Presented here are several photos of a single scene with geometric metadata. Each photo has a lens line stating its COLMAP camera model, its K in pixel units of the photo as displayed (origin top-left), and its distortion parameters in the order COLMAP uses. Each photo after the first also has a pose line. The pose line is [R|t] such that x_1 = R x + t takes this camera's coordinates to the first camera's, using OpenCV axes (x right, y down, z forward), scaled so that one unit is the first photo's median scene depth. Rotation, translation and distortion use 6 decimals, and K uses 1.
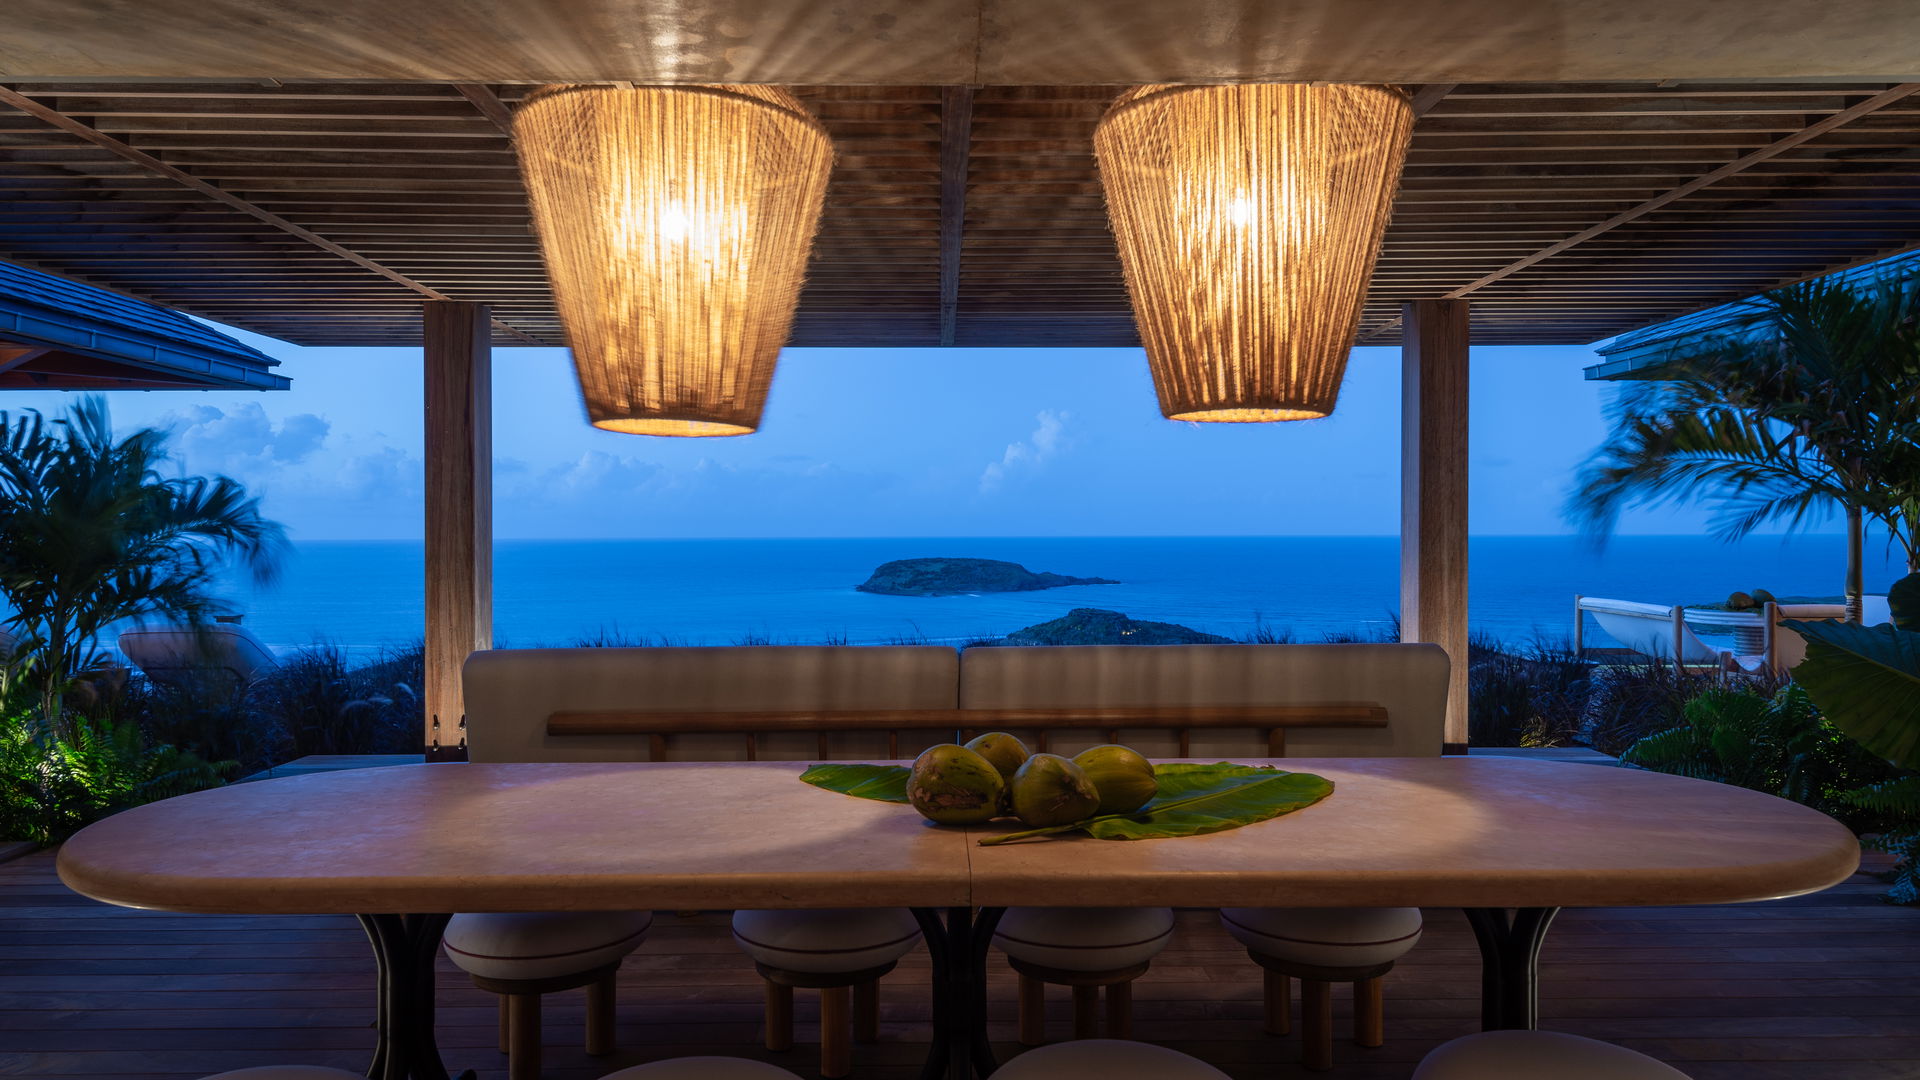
lens RADIAL K [[1303.6, 0, 960.0], [0, 1303.6, 540.0], [0, 0, 1]] dist [0.000652, 0.000243]
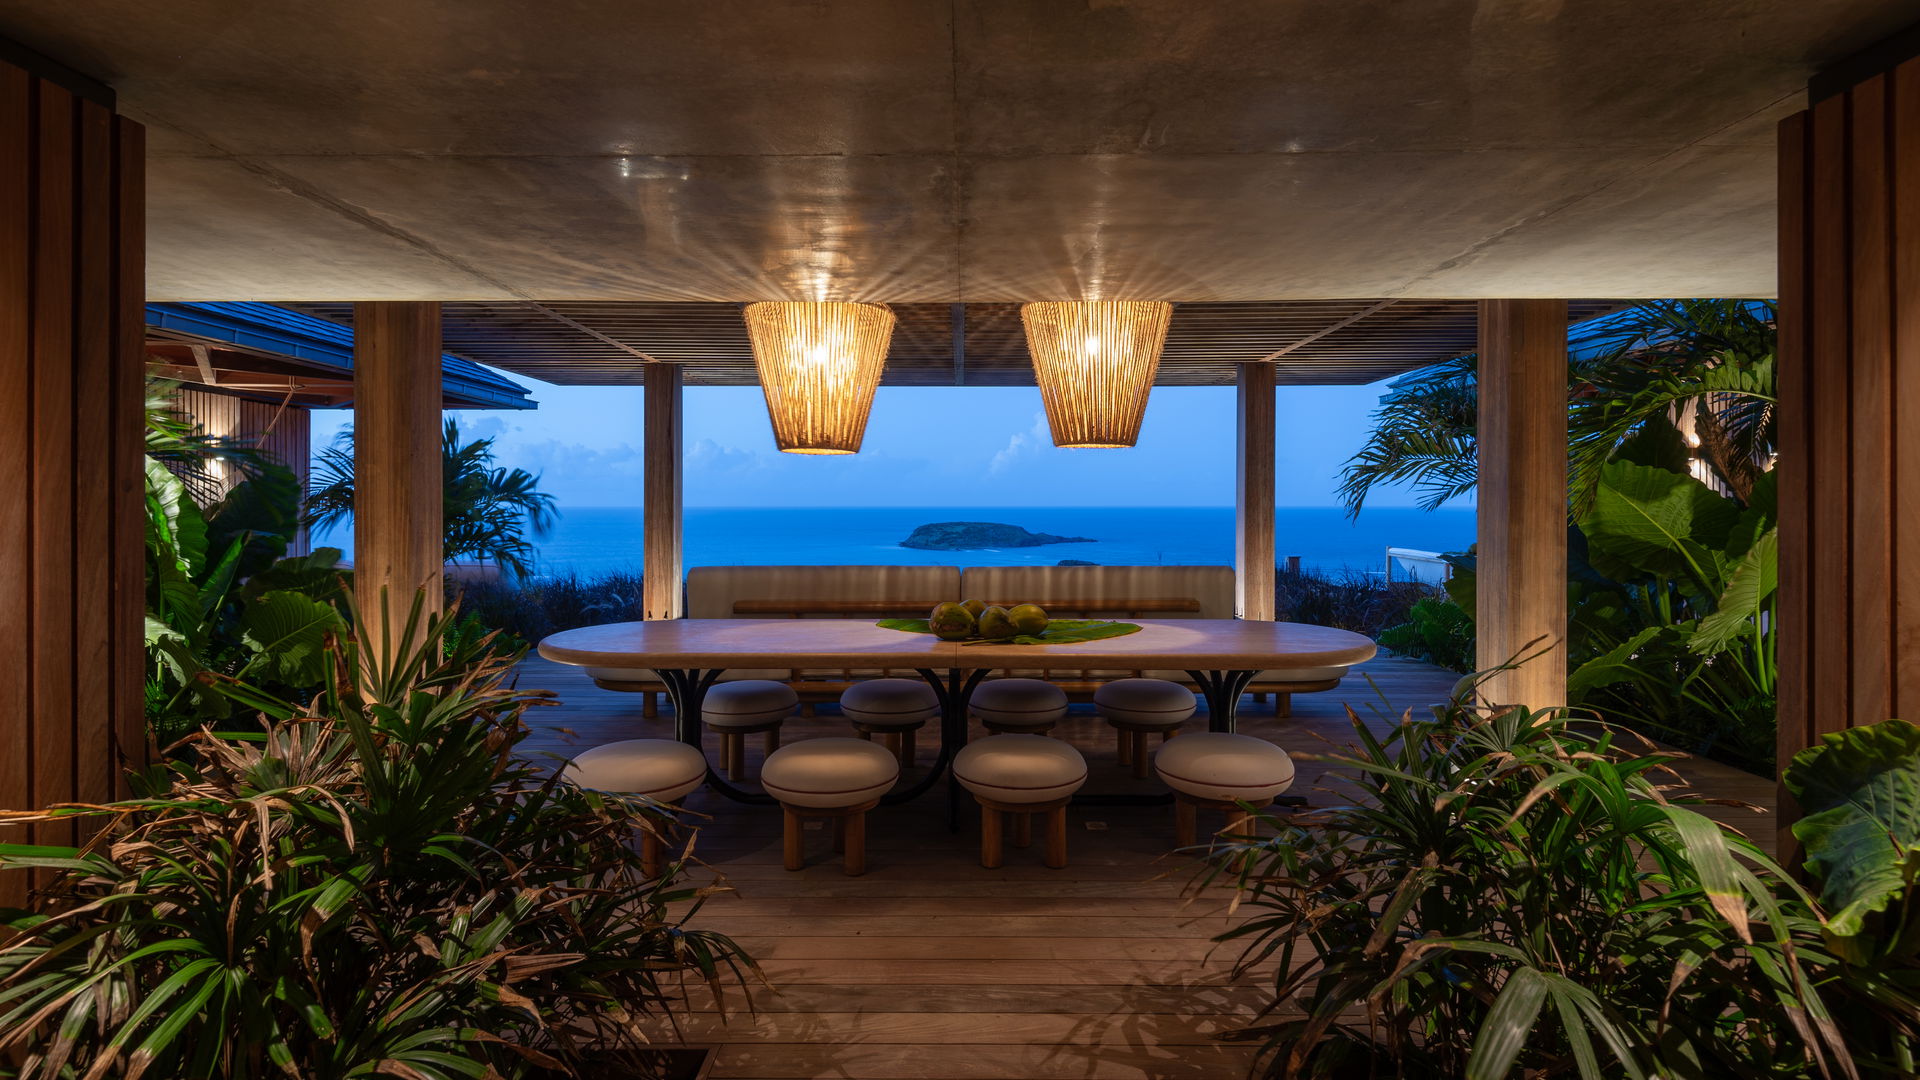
lens RADIAL K [[970.7, 0, 964.2], [0, 970.7, 499.5], [0, 0, 1]] dist [0.000663, 0.000127]
pose [[0.999912, 0.003350, -0.012858, 0.015210], [-0.003469, 0.999951, -0.009257, 0.001694], [0.012826, 0.009300, 0.999874, -0.244859]]
